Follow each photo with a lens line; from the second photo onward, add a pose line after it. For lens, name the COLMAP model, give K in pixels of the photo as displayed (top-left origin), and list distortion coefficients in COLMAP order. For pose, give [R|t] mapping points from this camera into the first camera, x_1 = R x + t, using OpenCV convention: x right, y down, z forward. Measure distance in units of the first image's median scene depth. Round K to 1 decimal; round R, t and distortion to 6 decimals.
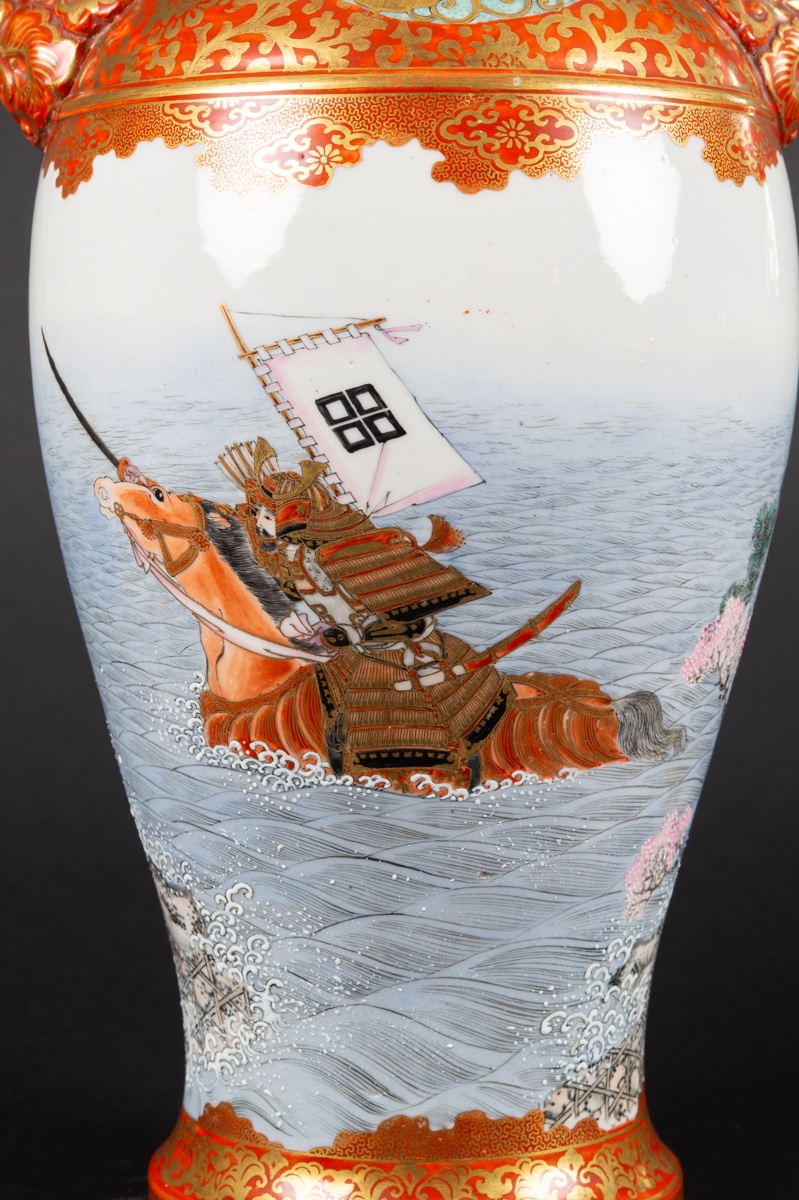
lens RADIAL K [[2941.7, 0, 399.0], [0, 2941.7, 592.5], [0, 0, 1]] dist [0.007594, 0.000000]
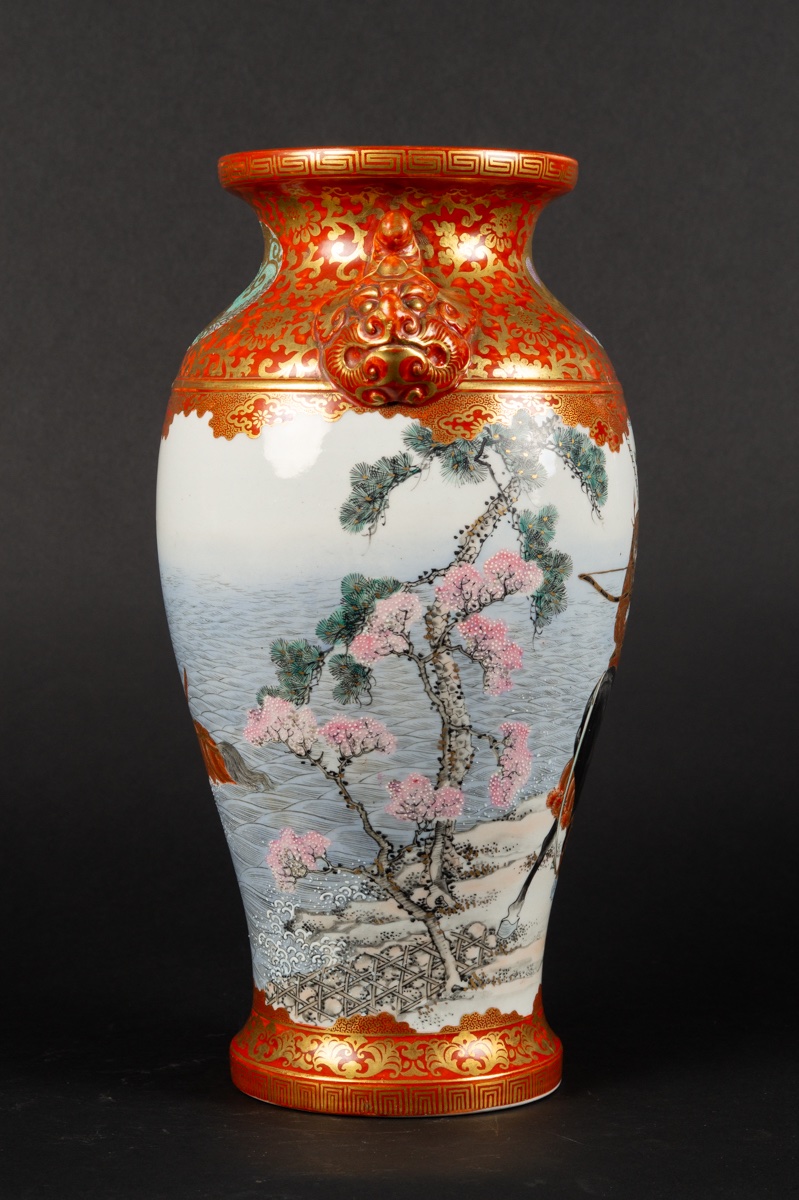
lens RADIAL K [[2941.7, 0, 405.6], [0, 2941.7, 595.7], [0, 0, 1]] dist [0.007594, 0.000000]
pose [[-0.081026, 0.072370, -0.994081, 1.745456], [-0.075570, 0.994044, 0.078526, -0.189403], [0.993843, 0.081486, -0.075074, 1.236792]]
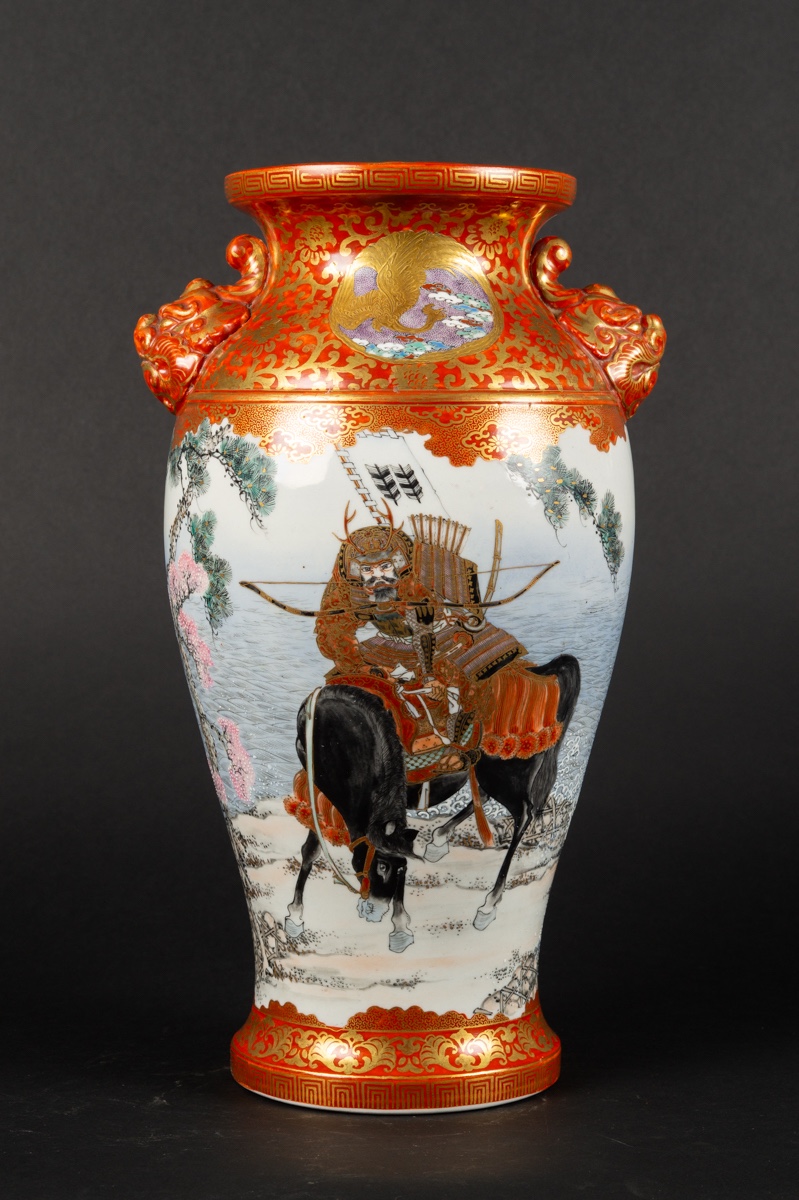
lens RADIAL K [[2941.7, 0, 398.0], [0, 2941.7, 601.8], [0, 0, 1]] dist [0.007594, 0.000000]
pose [[-0.999593, -0.005167, 0.028049, -0.042968], [-0.001199, 0.990199, 0.139656, -0.302004], [-0.028496, 0.139566, -0.989803, 2.870065]]
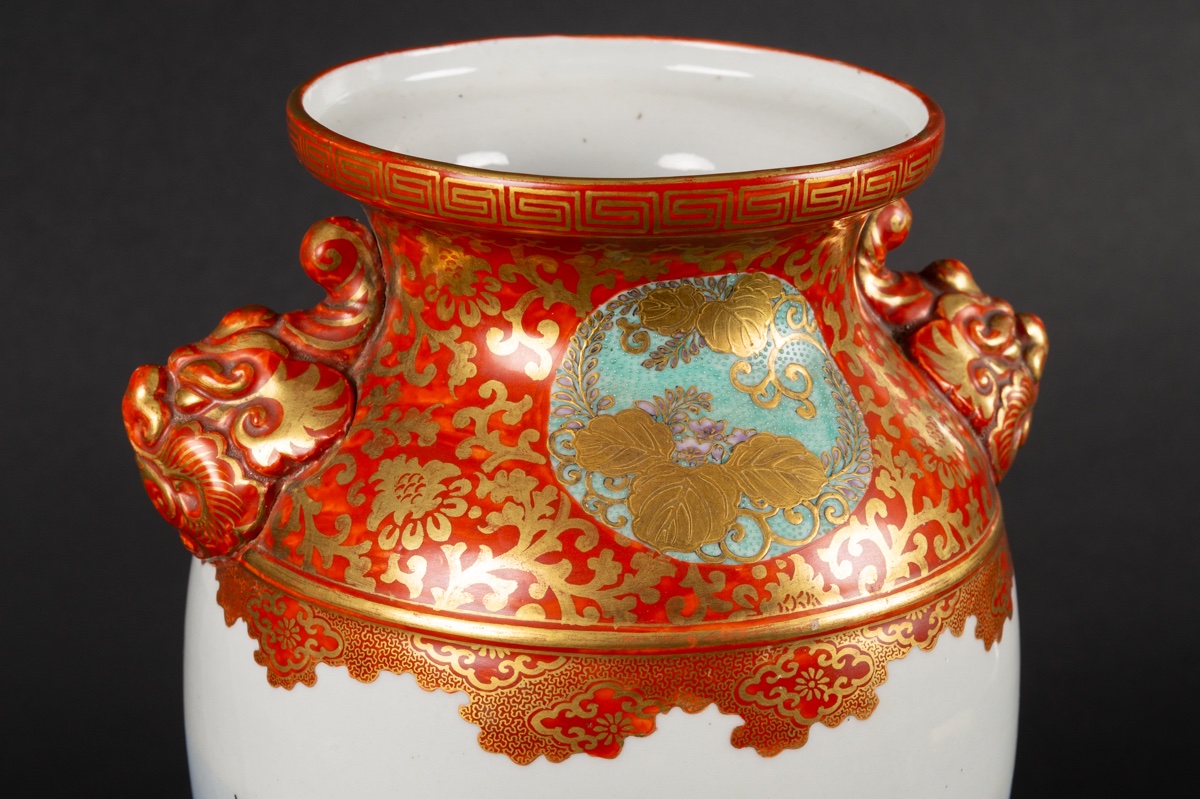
lens RADIAL K [[2941.7, 0, 601.6], [0, 2941.7, 399.0], [0, 0, 1]] dist [0.007594, 0.000000]
pose [[0.972078, -0.054662, 0.228205, -0.220729], [-0.004792, 0.967664, 0.252197, -0.453995], [-0.234611, -0.246249, 0.940382, 0.165214]]
